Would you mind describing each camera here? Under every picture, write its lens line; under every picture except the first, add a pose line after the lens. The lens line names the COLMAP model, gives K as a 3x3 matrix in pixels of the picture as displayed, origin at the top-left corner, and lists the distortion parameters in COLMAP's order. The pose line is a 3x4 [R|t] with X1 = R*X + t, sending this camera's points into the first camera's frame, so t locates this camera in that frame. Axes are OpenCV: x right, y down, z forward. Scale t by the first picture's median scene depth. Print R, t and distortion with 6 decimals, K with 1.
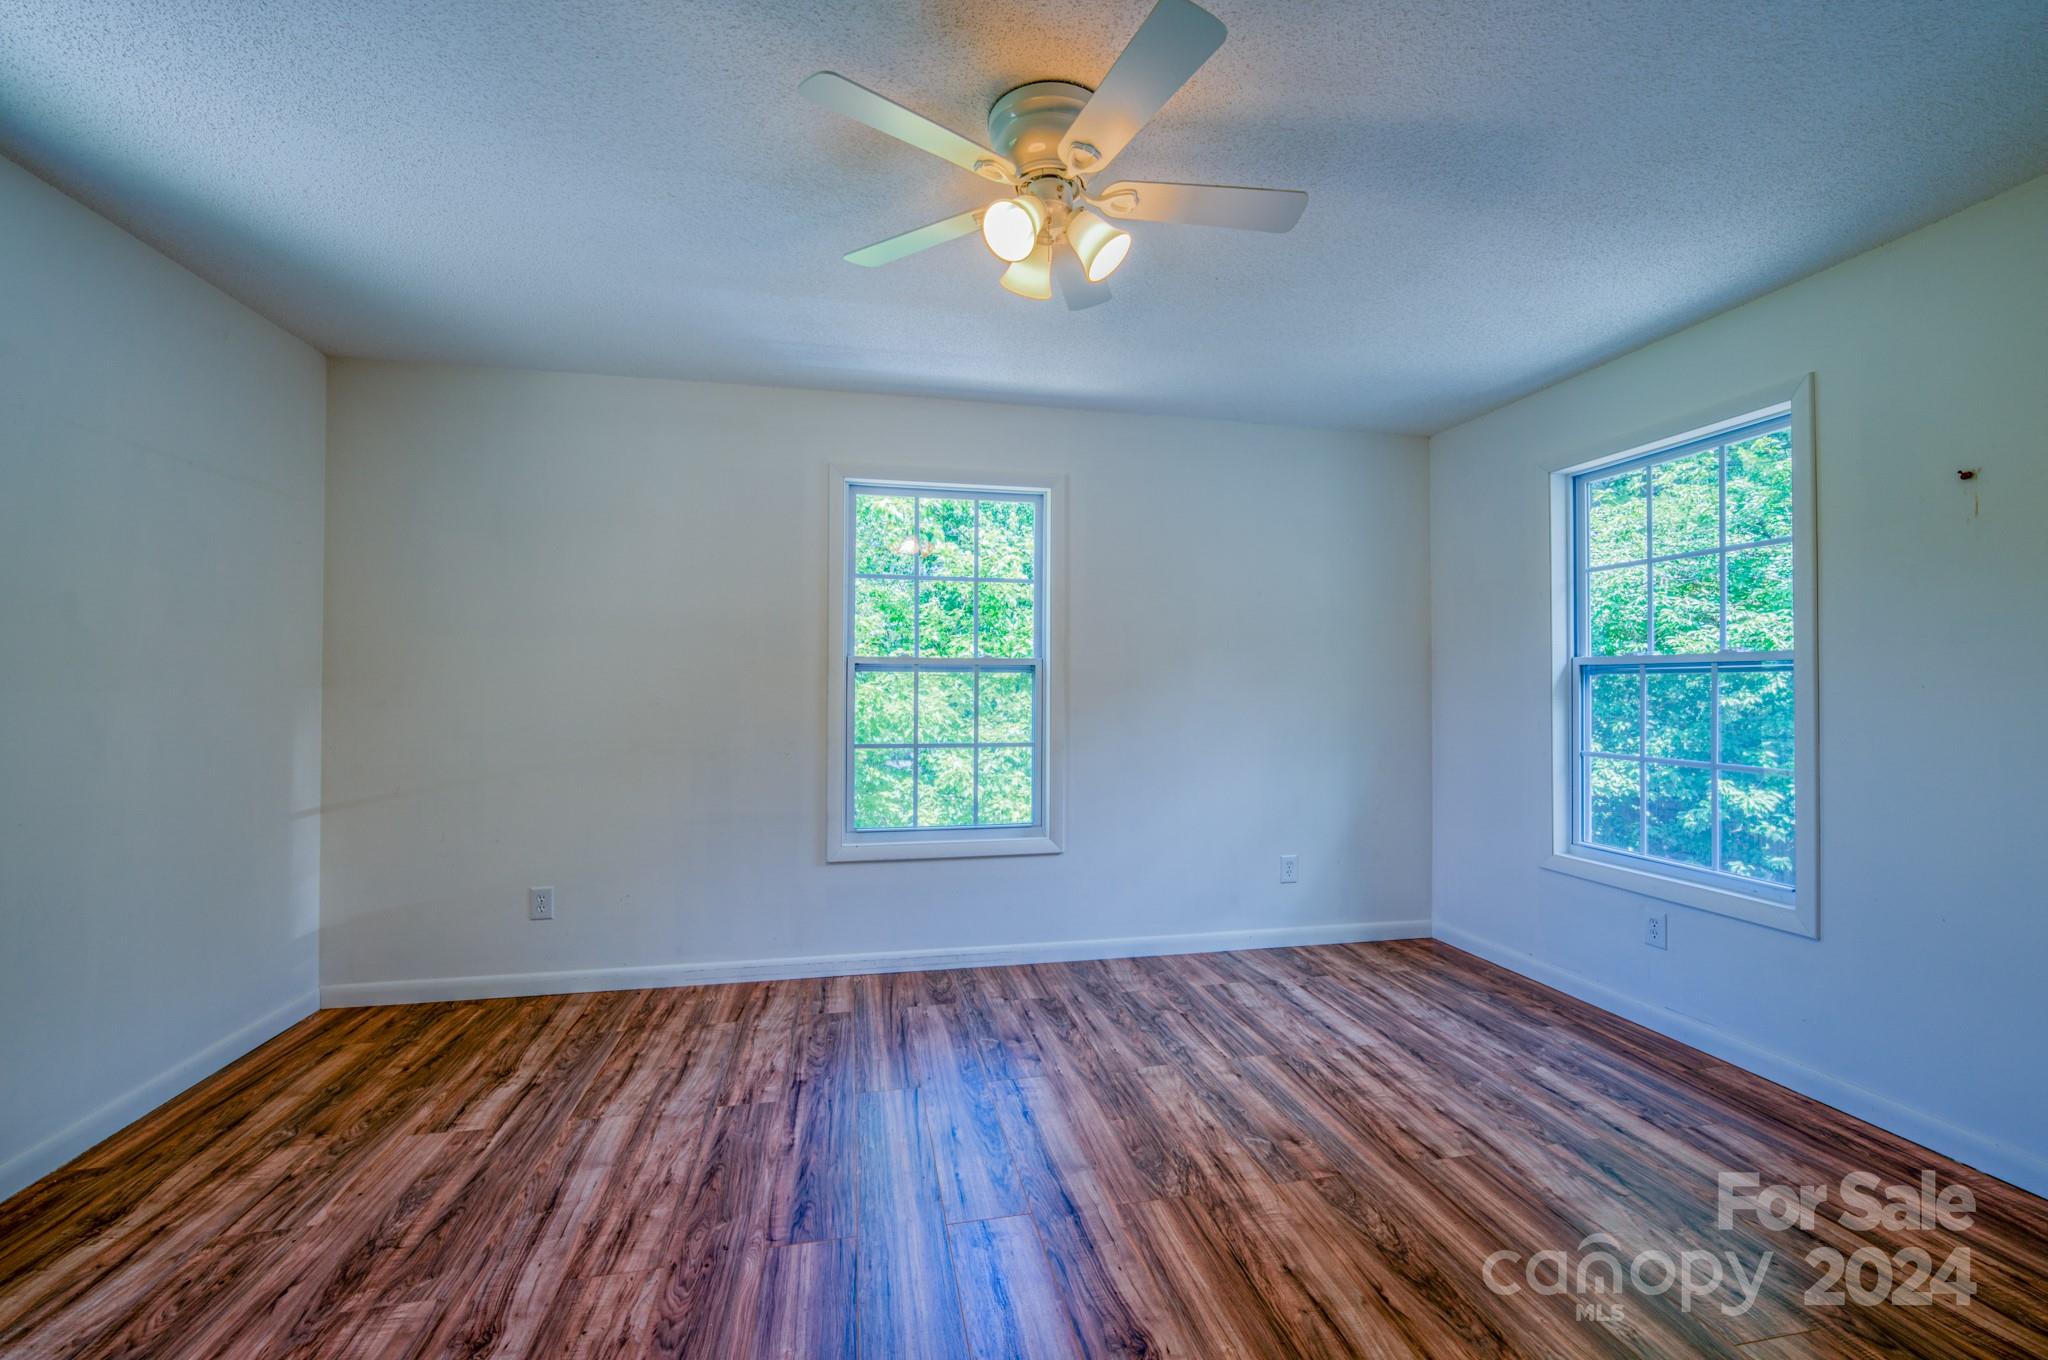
lens RADIAL K [[834.9, 0, 1024.0], [0, 834.9, 680.0], [0, 0, 1]] dist [0.000770, 0.000692]
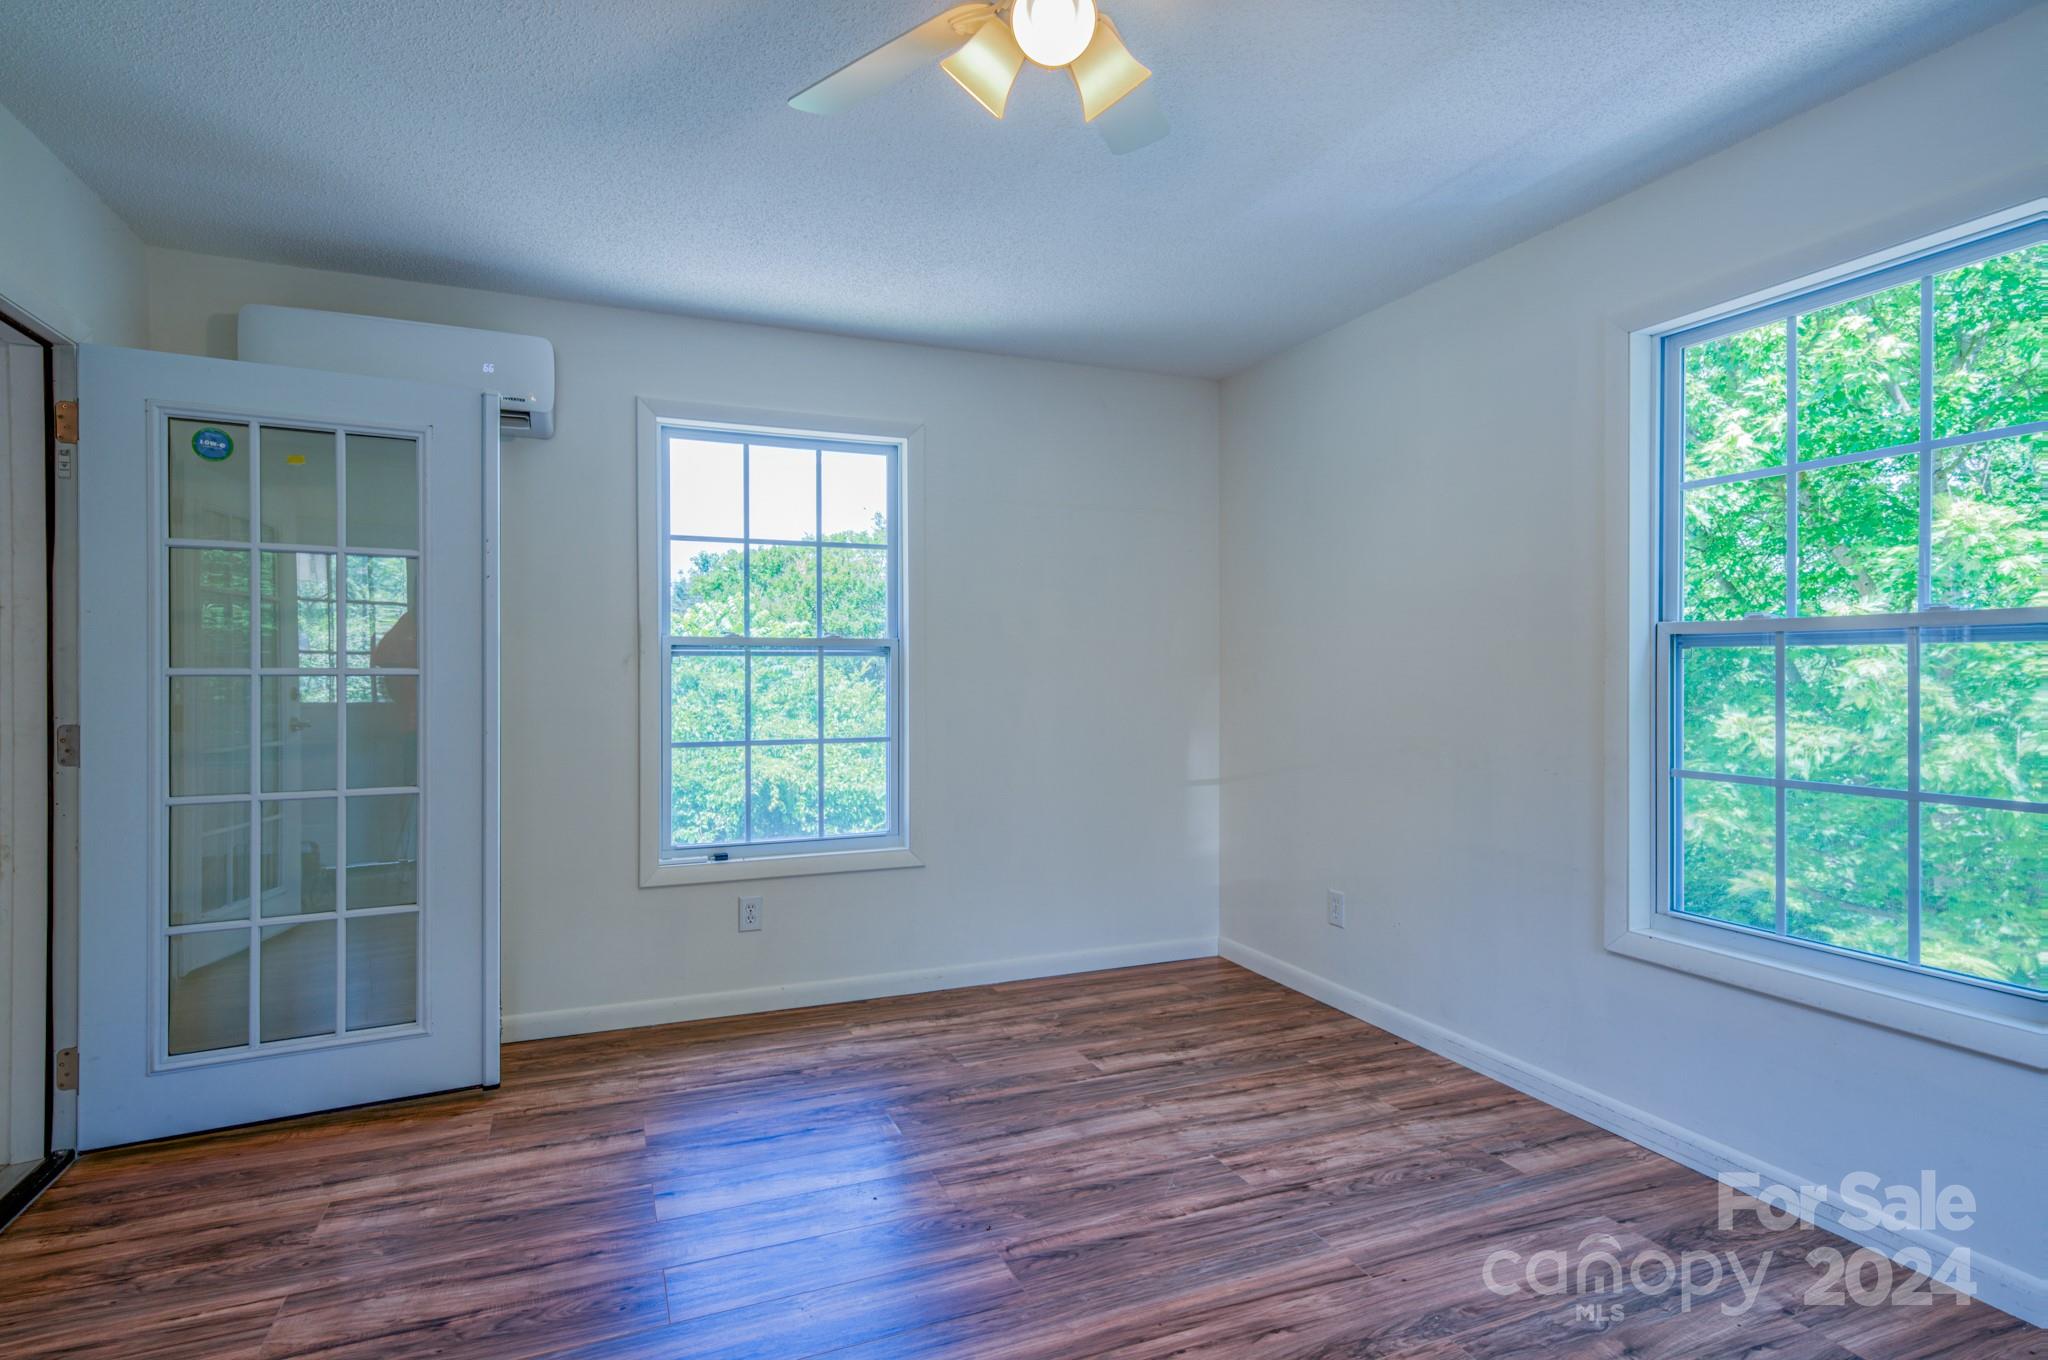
lens RADIAL K [[1051.1, 0, 1024.9], [0, 1051.1, 669.6], [0, 0, 1]] dist [0.003180, 0.001209]
pose [[0.194296, -0.005652, -0.980927, 0.635216], [0.007612, 0.999962, -0.004254, 0.008473], [0.980913, -0.006640, 0.194332, 0.565950]]
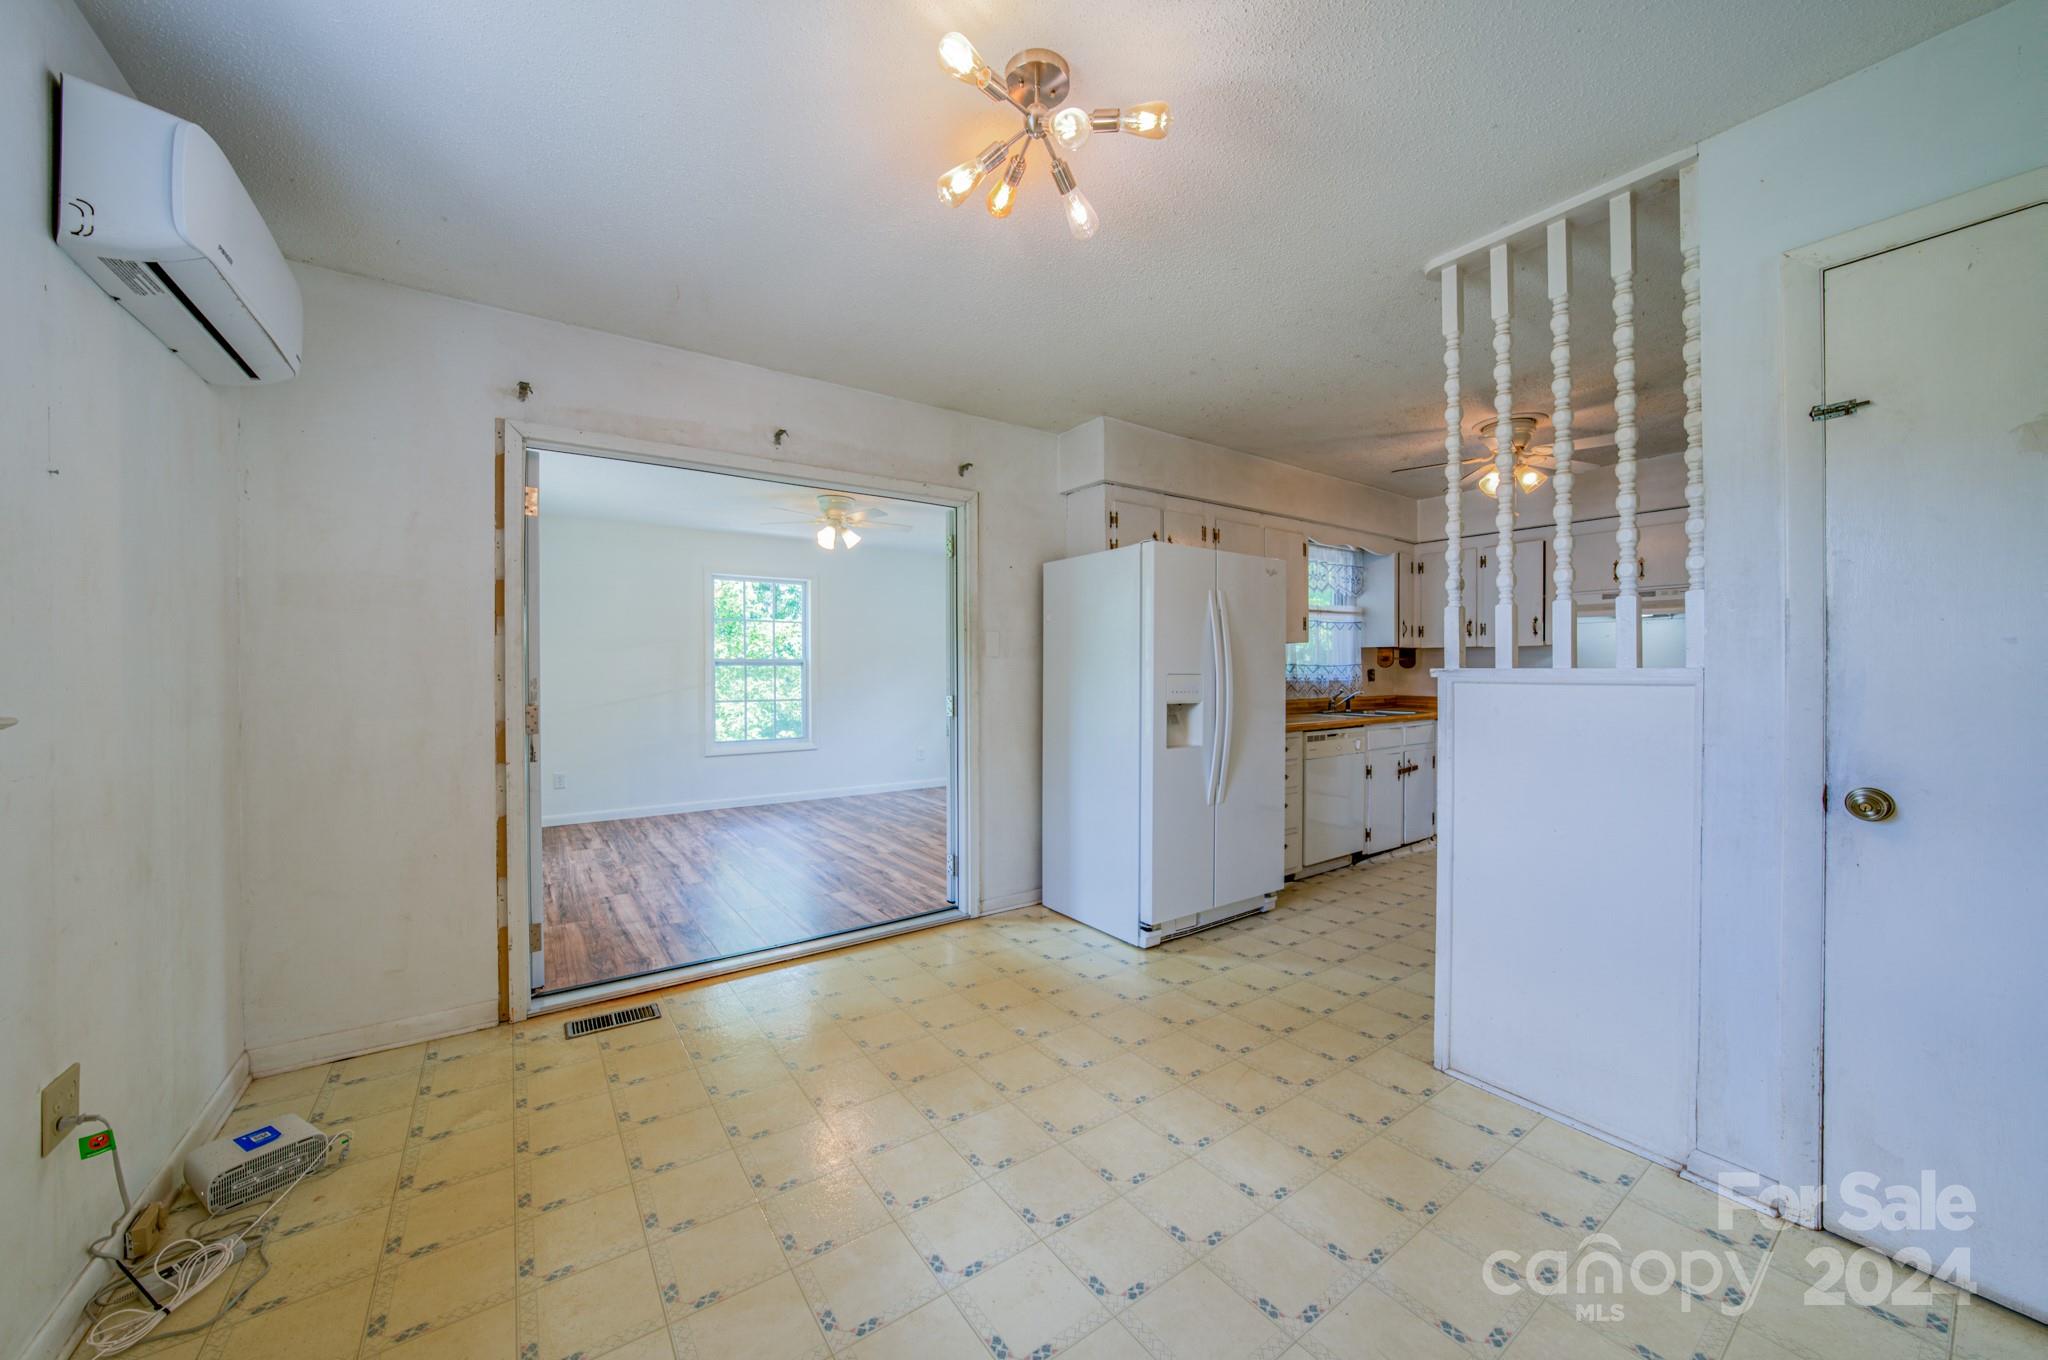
lens RADIAL K [[731.2, 0, 1025.9], [0, 731.2, 677.6], [0, 0, 1]] dist [-0.021538, 0.000043]
pose [[0.916436, -0.010690, 0.400038, -0.308361], [0.005843, 0.999894, 0.013334, 0.000930], [-0.400138, -0.009882, 0.916401, -1.362597]]
